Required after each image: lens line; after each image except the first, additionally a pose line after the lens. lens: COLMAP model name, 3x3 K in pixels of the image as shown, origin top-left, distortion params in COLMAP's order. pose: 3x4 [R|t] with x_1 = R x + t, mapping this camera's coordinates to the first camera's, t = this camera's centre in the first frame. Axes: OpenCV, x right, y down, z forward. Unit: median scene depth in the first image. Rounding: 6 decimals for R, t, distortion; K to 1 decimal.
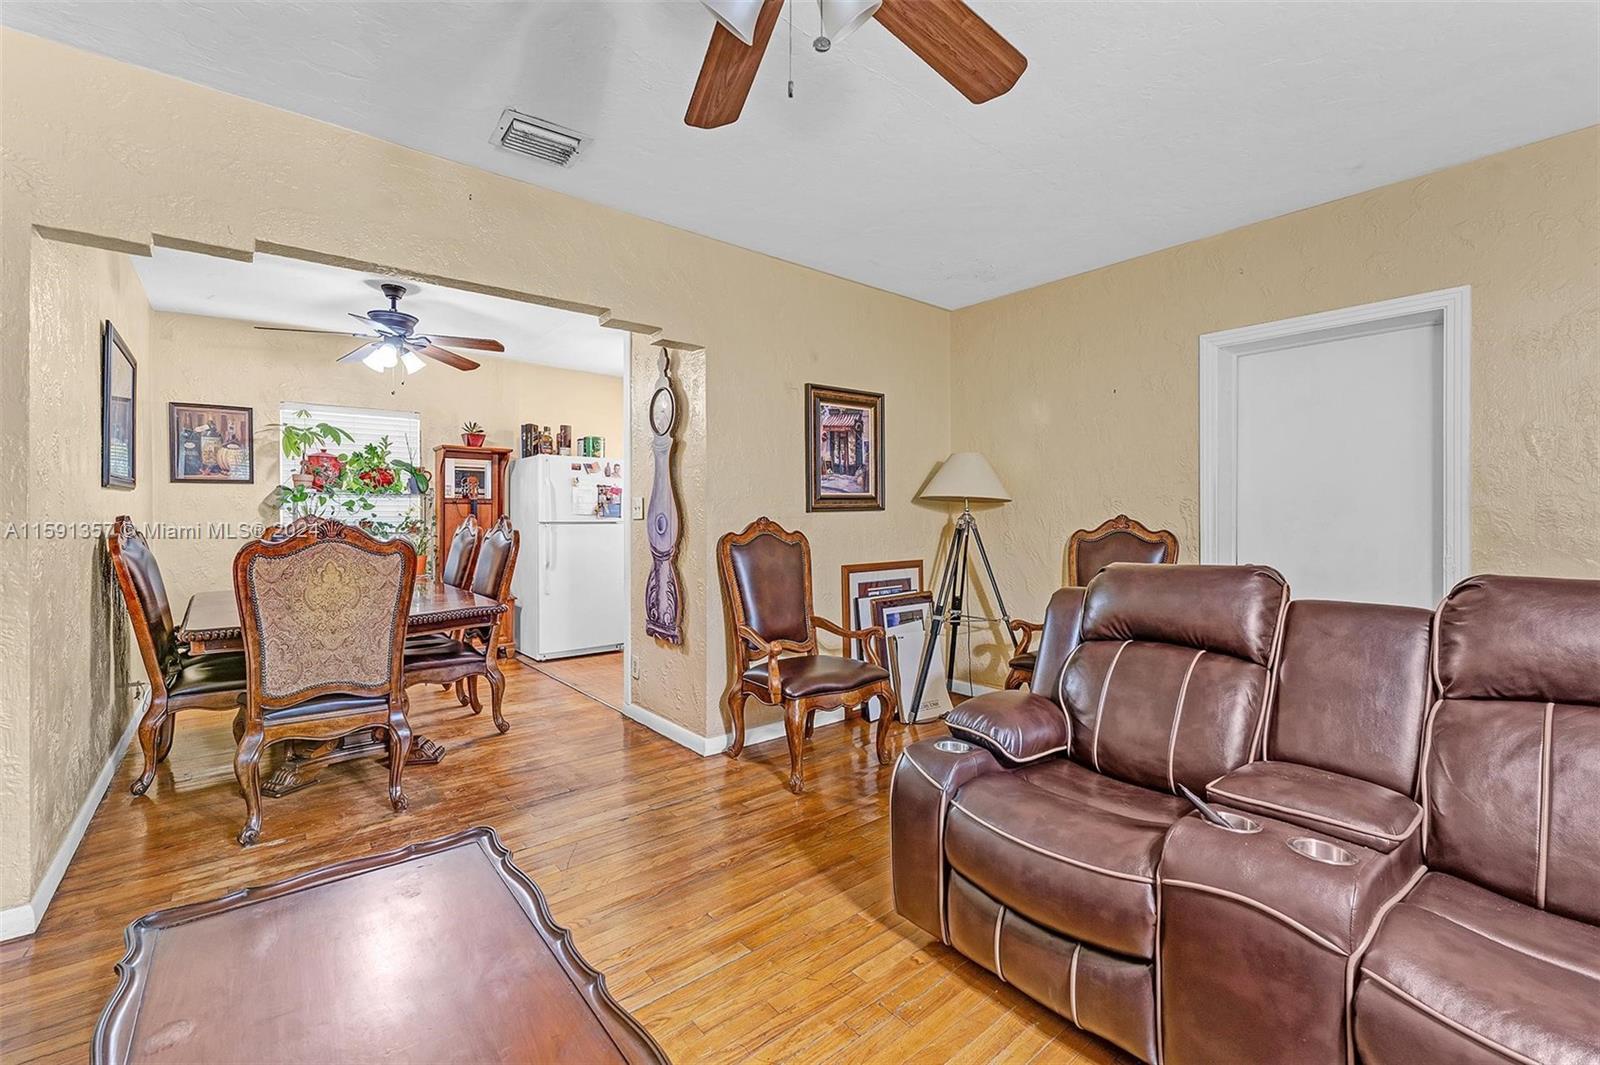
lens RADIAL K [[676.1, 0, 799.8], [0, 676.1, 523.8], [0, 0, 1]] dist [0.001301, -0.000026]
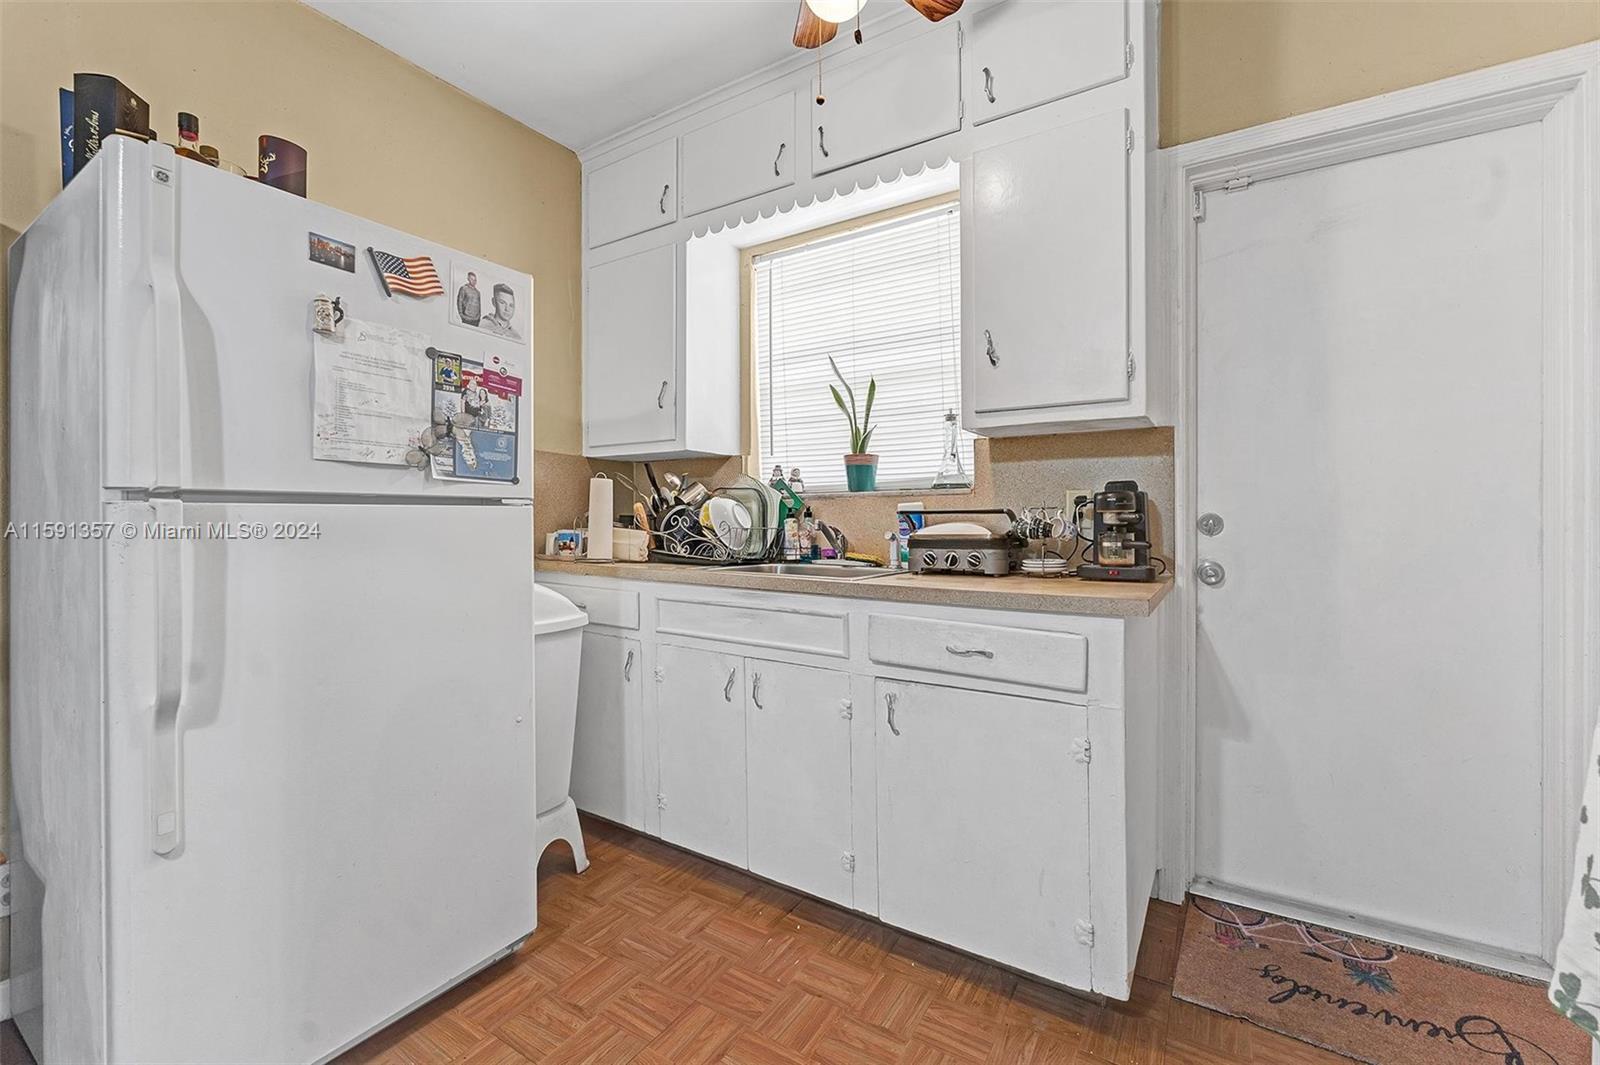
lens RADIAL K [[676.1, 0, 806.5], [0, 676.1, 525.4], [0, 0, 1]] dist [0.001301, -0.000026]
pose [[0.951498, -0.005402, 0.307608, -0.256485], [0.004275, 0.999981, 0.004337, 0.008578], [-0.307625, -0.002812, 0.951503, 0.754800]]
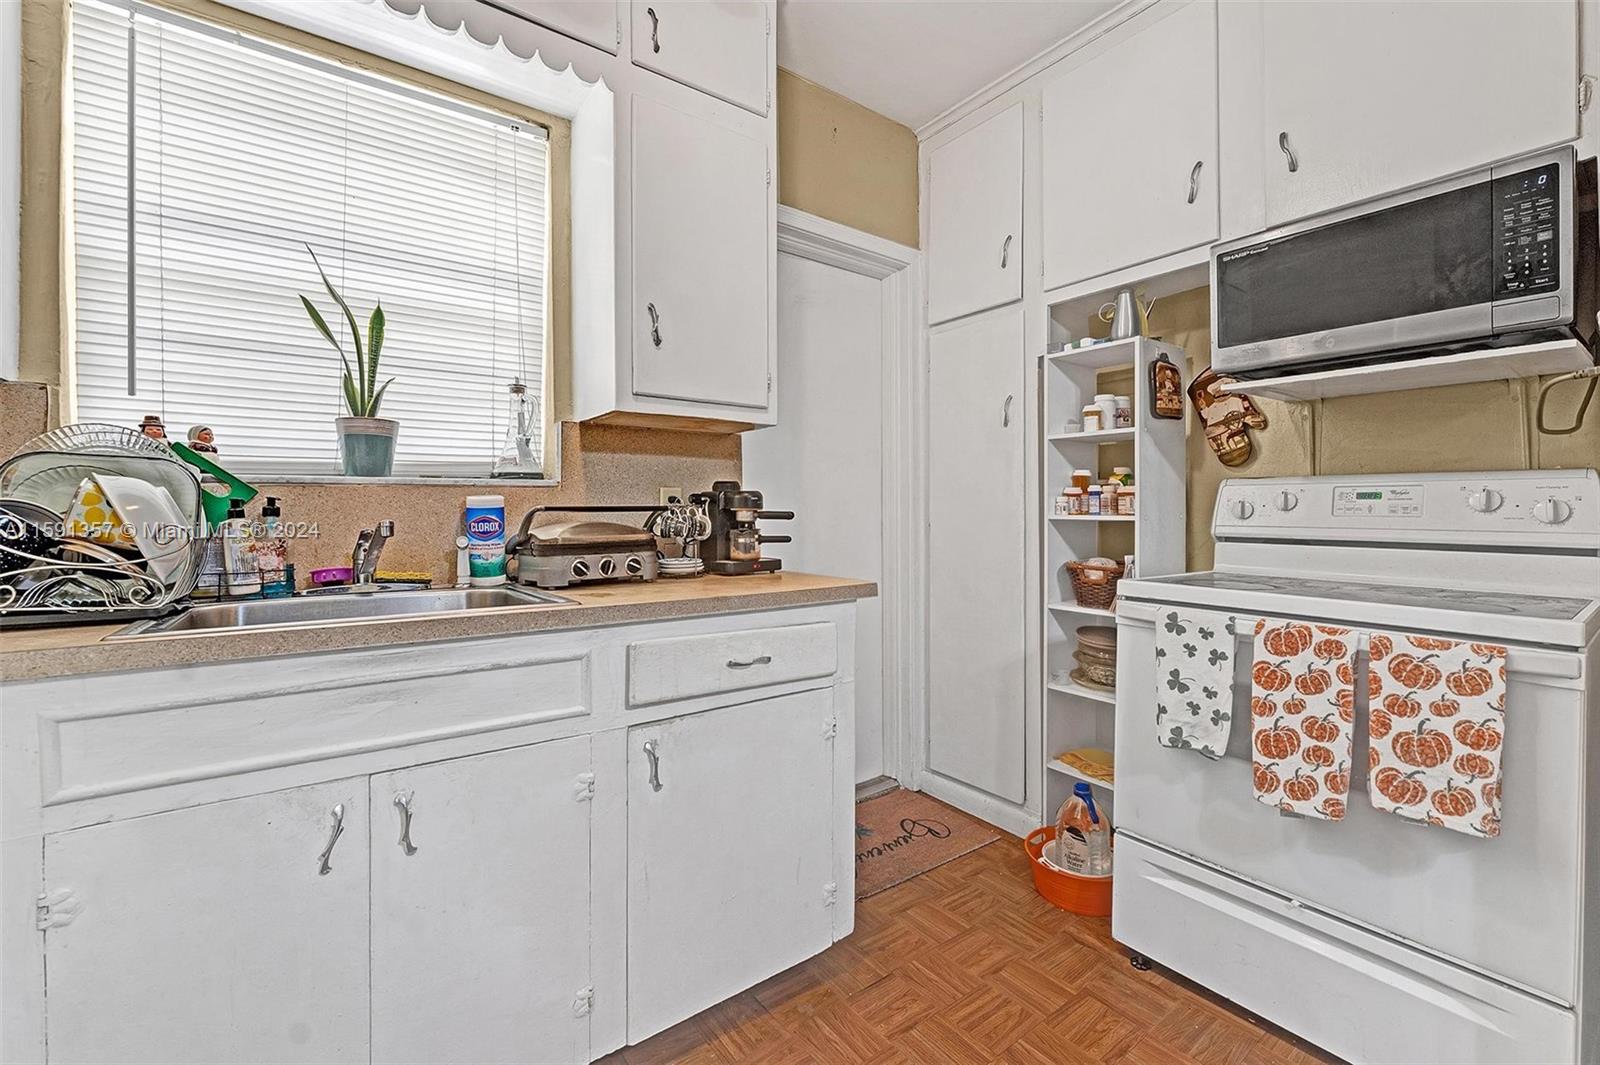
lens RADIAL K [[676.1, 0, 801.5], [0, 676.1, 515.3], [0, 0, 1]] dist [0.001301, -0.000026]
pose [[0.064697, -0.004534, 0.997895, -0.359023], [0.011797, 0.999923, 0.003778, 0.006084], [-0.997835, 0.011528, 0.064745, 0.959703]]
